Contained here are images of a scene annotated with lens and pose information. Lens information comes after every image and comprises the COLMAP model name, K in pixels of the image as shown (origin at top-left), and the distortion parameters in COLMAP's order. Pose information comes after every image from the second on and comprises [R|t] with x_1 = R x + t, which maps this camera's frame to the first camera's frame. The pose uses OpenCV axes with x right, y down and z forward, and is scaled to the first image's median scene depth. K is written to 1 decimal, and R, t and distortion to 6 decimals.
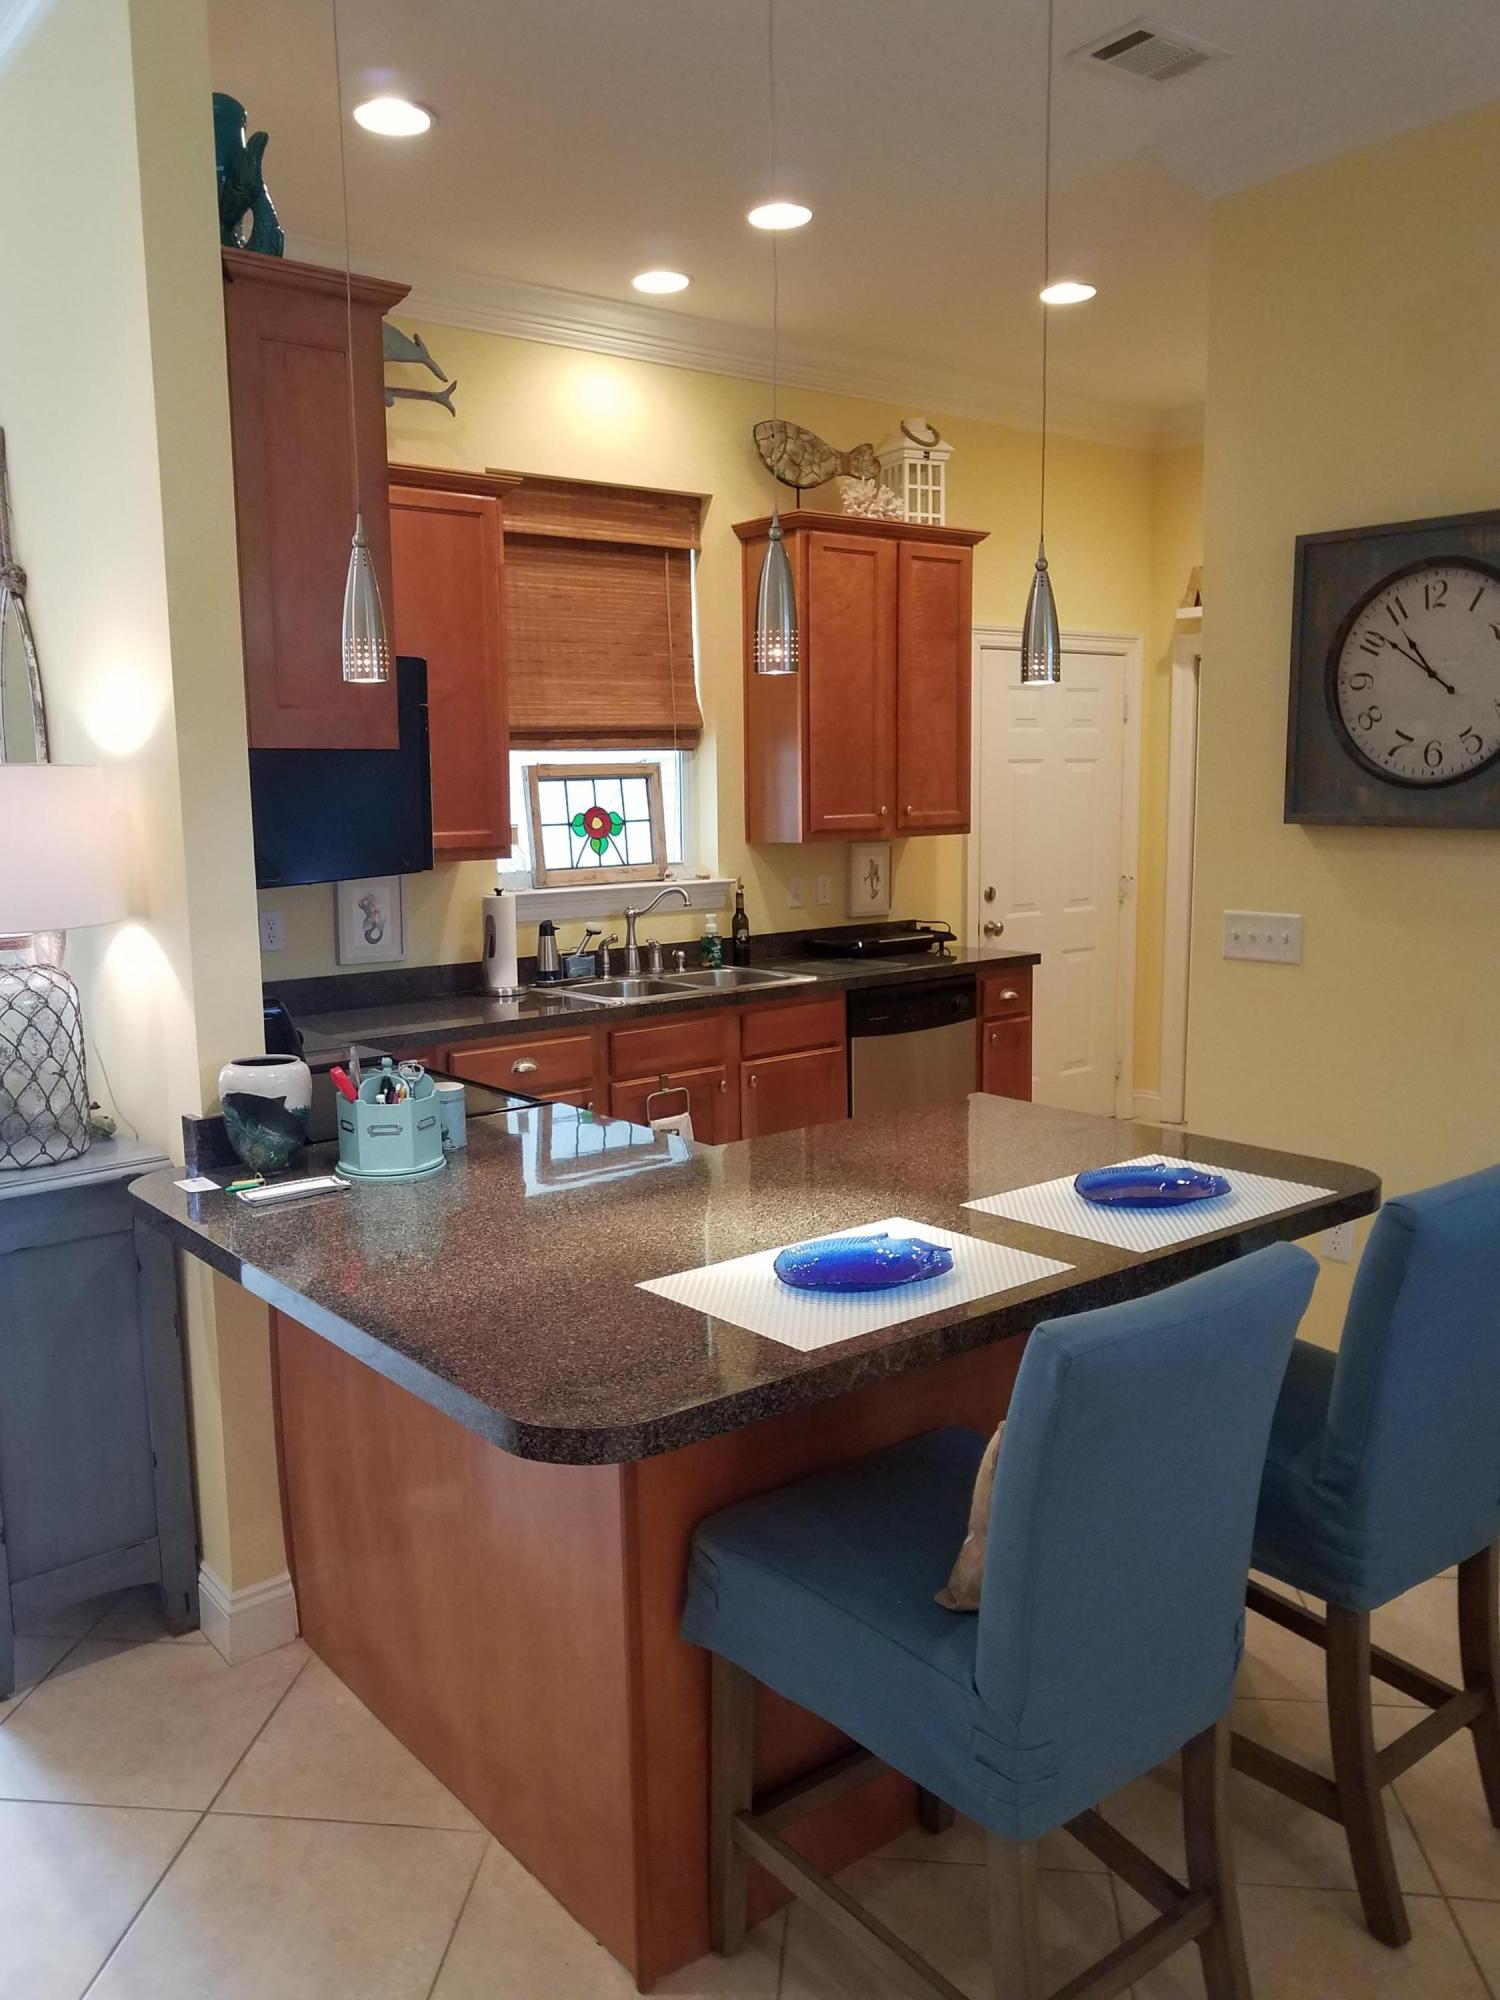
lens RADIAL K [[1587.8, 0, 747.9], [0, 1587.8, 1001.2], [0, 0, 1]] dist [0.010389, 0.002834]
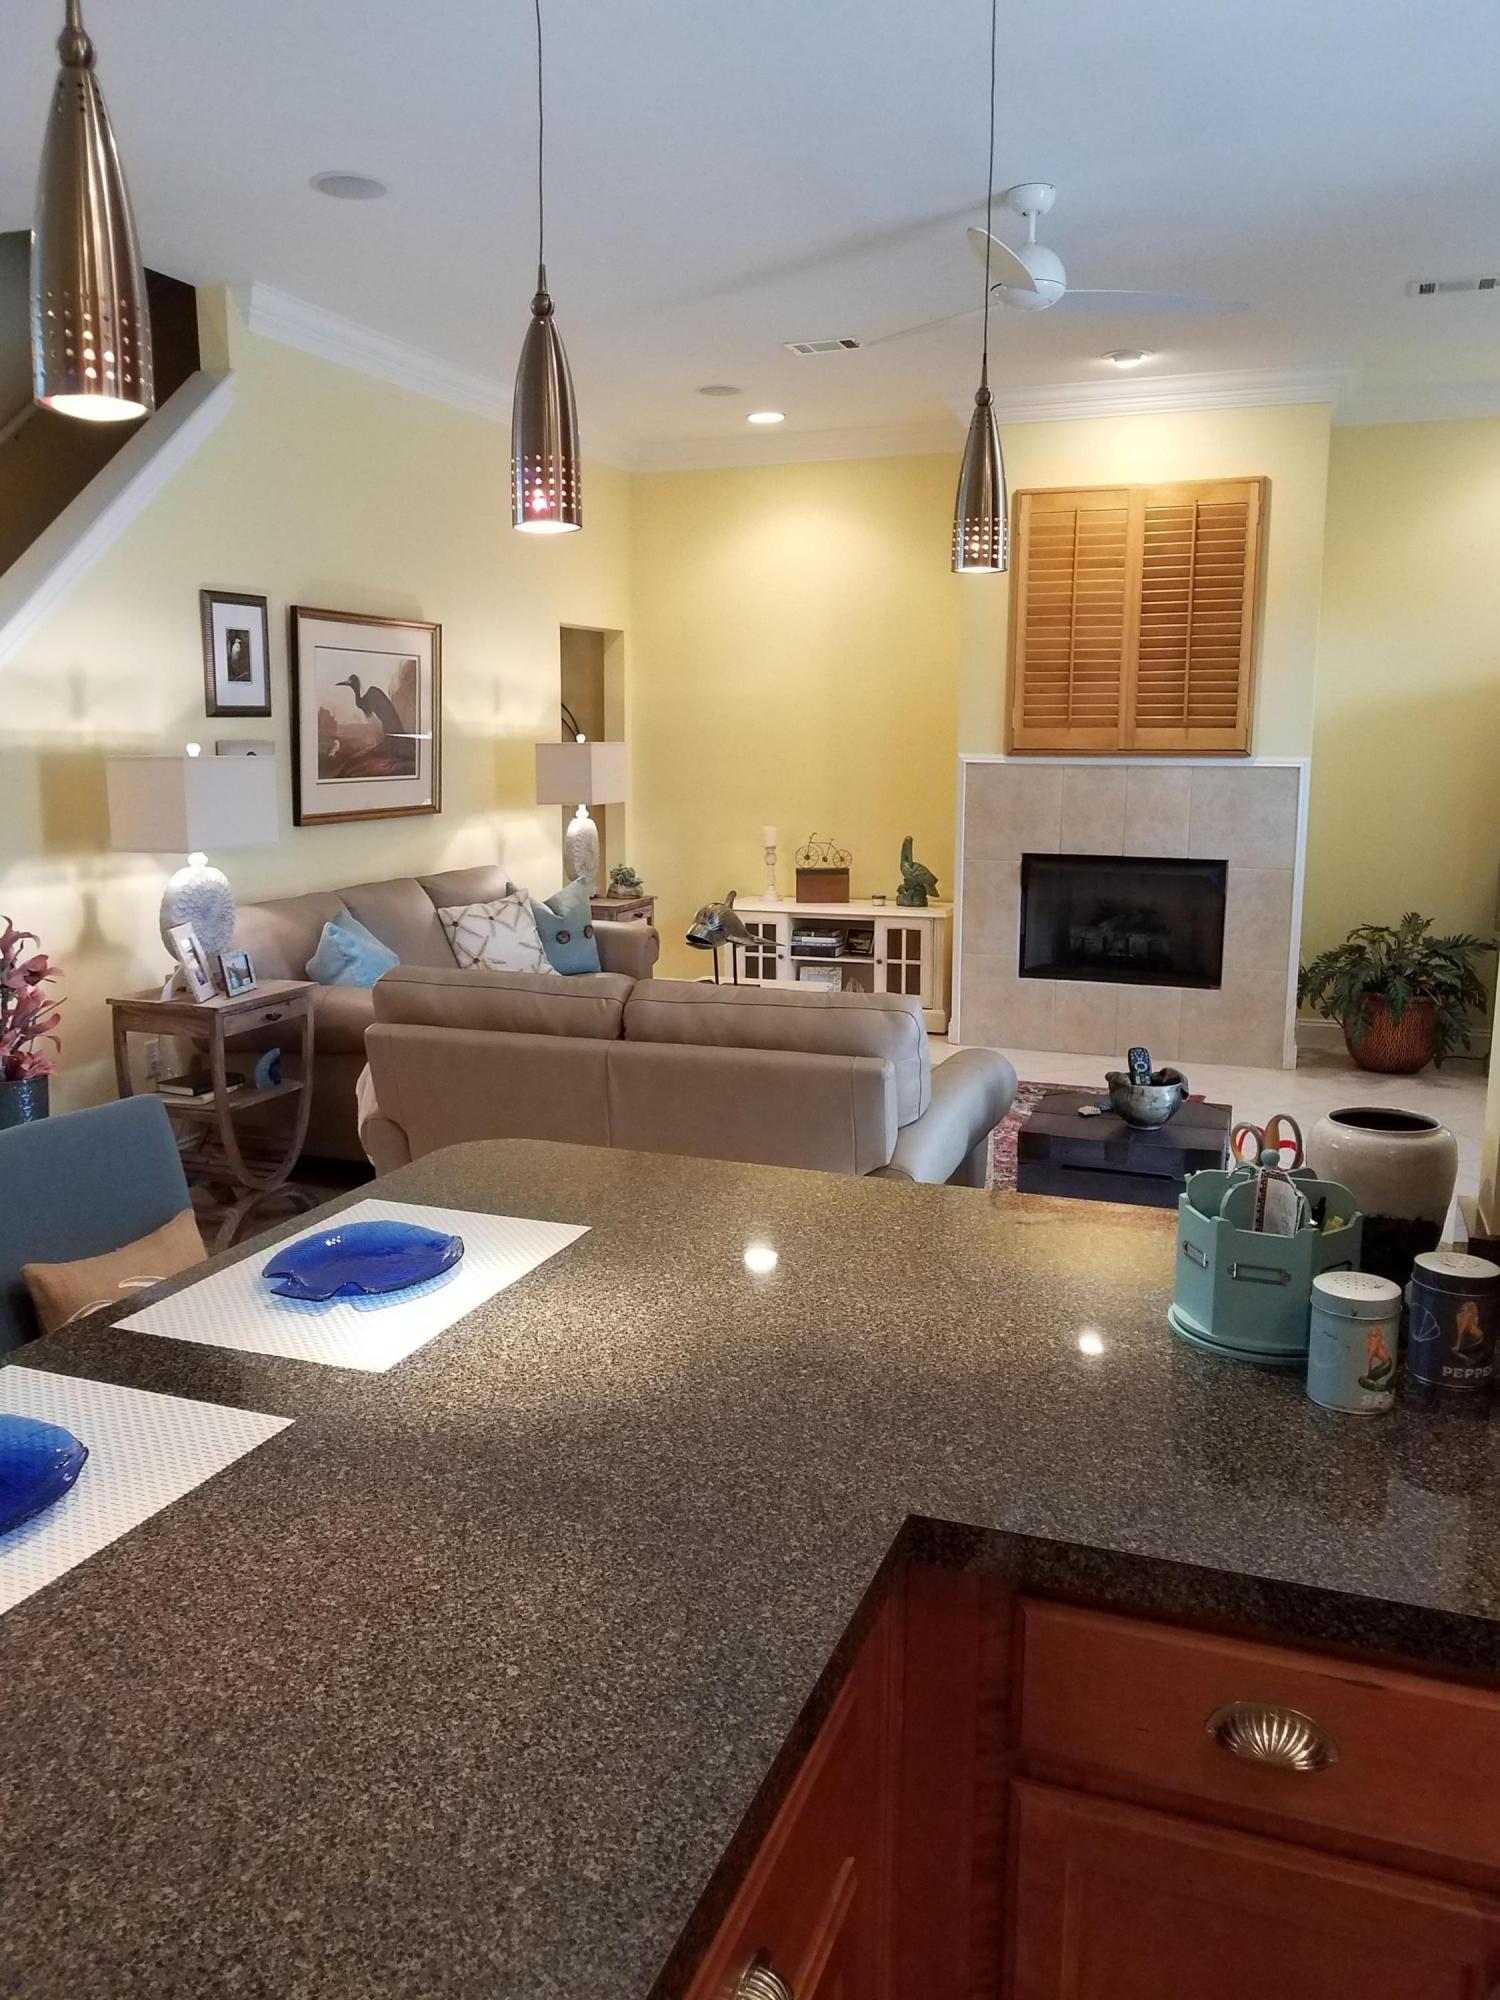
lens RADIAL K [[1587.8, 0, 738.2], [0, 1587.8, 998.3], [0, 0, 1]] dist [0.010389, 0.002834]
pose [[-0.868390, 0.092042, -0.487265, 0.274726], [-0.060576, 0.955574, 0.288460, -0.213638], [0.492168, 0.280012, -0.824235, 1.583443]]
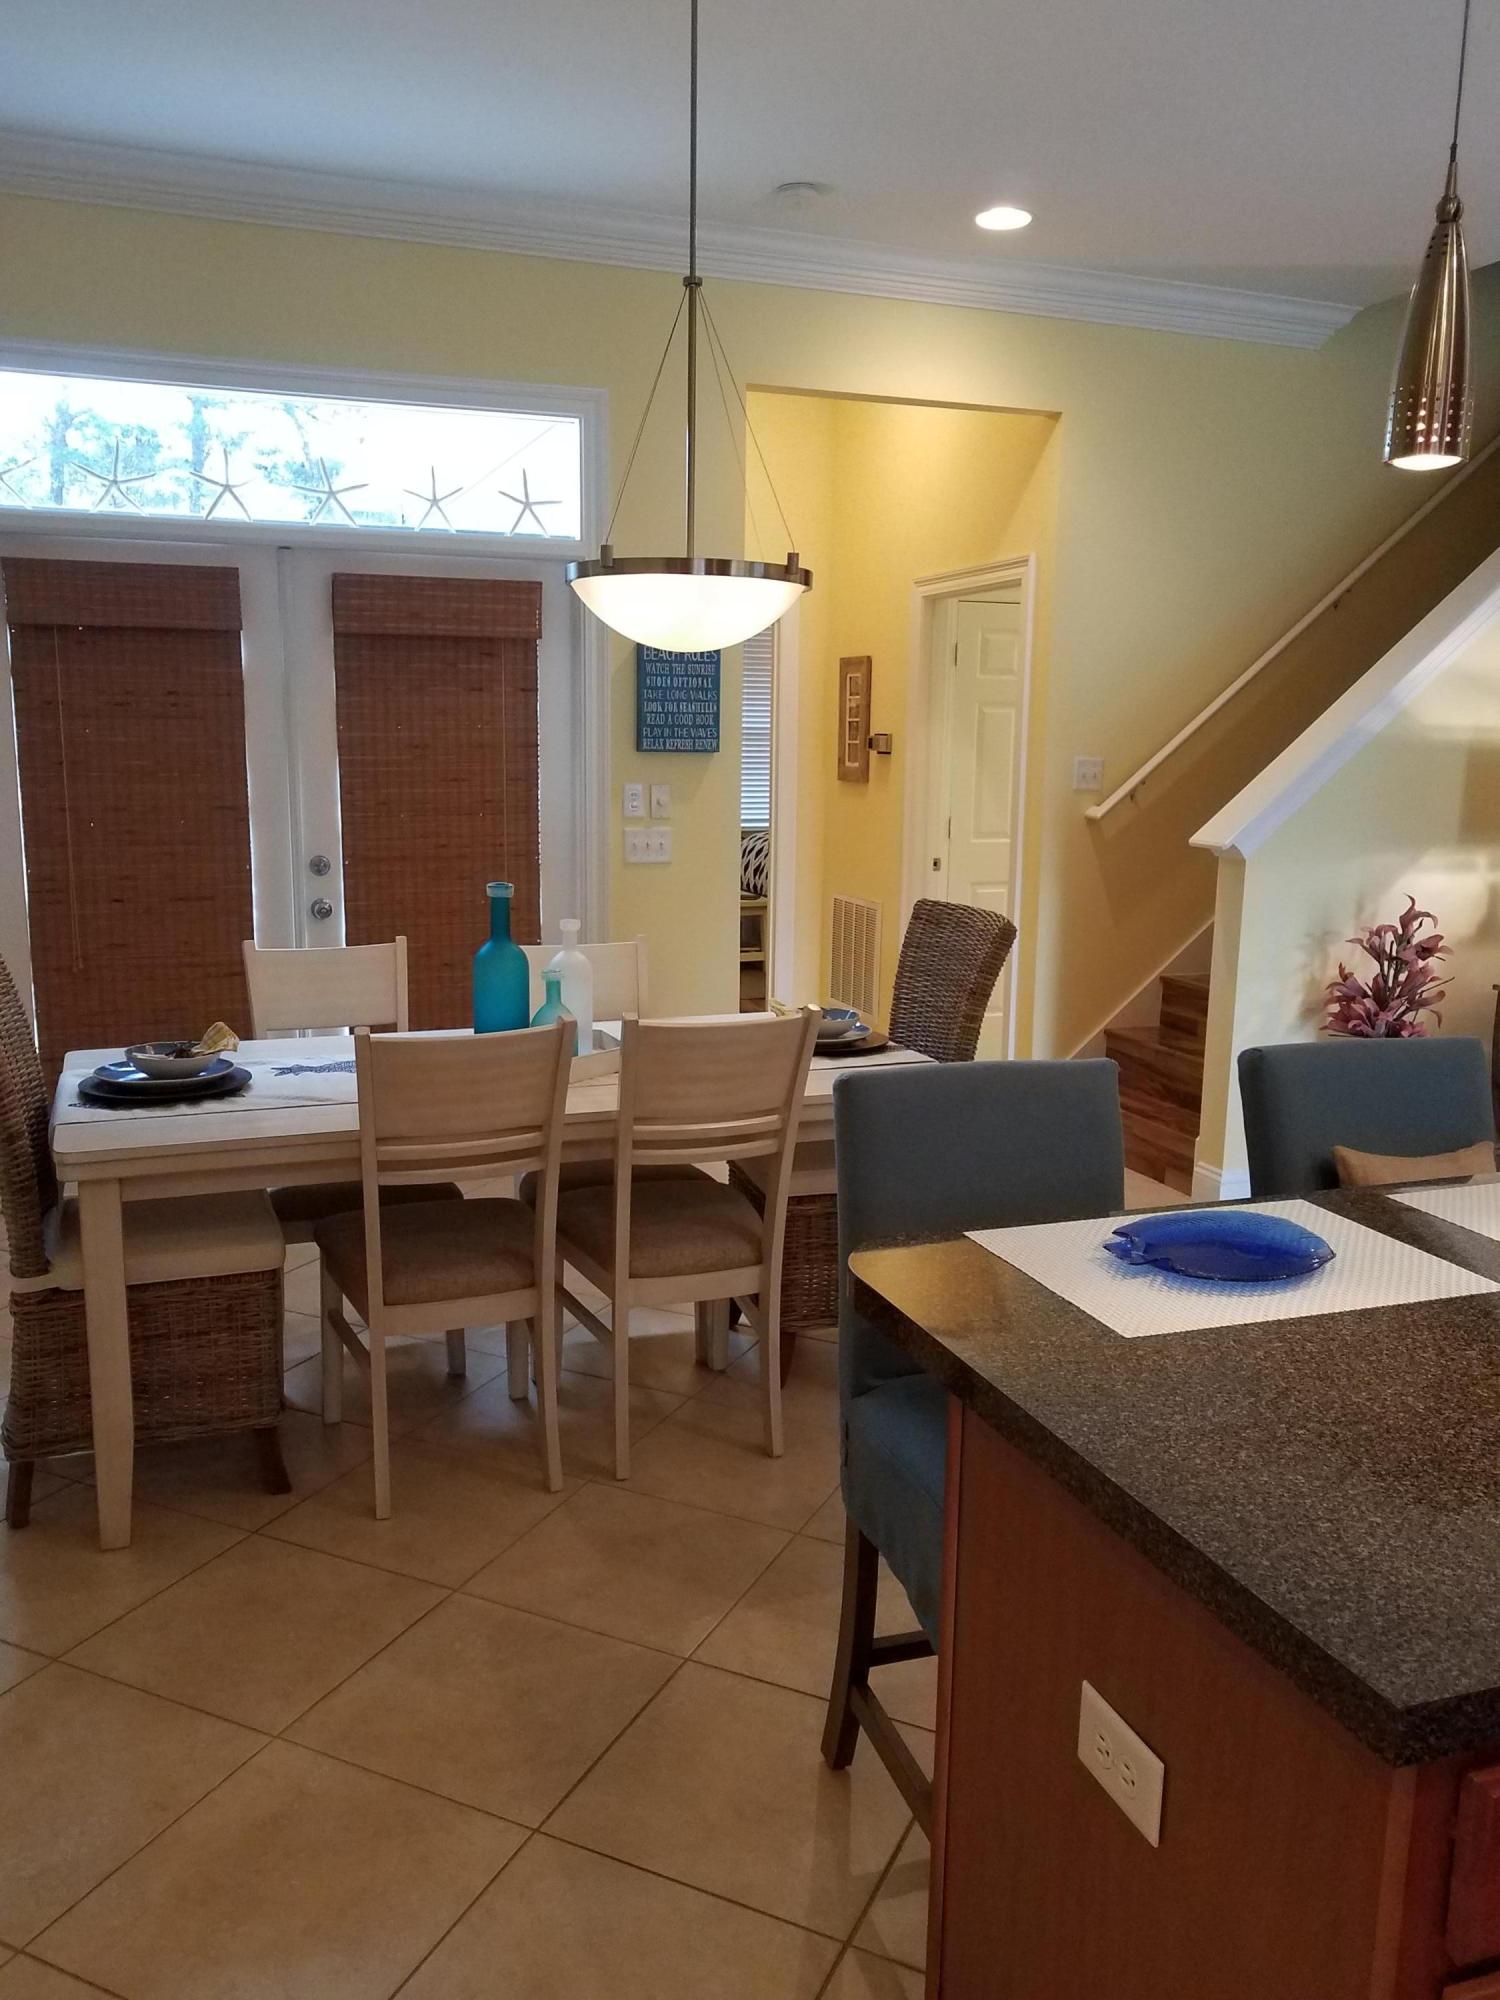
lens RADIAL K [[1587.8, 0, 748.1], [0, 1587.8, 996.9], [0, 0, 1]] dist [0.010389, 0.002834]
pose [[-0.946411, -0.052073, 0.318740, 0.242530], [0.045637, 0.955451, 0.291600, -0.225066], [-0.319725, 0.290520, -0.901873, 1.770336]]
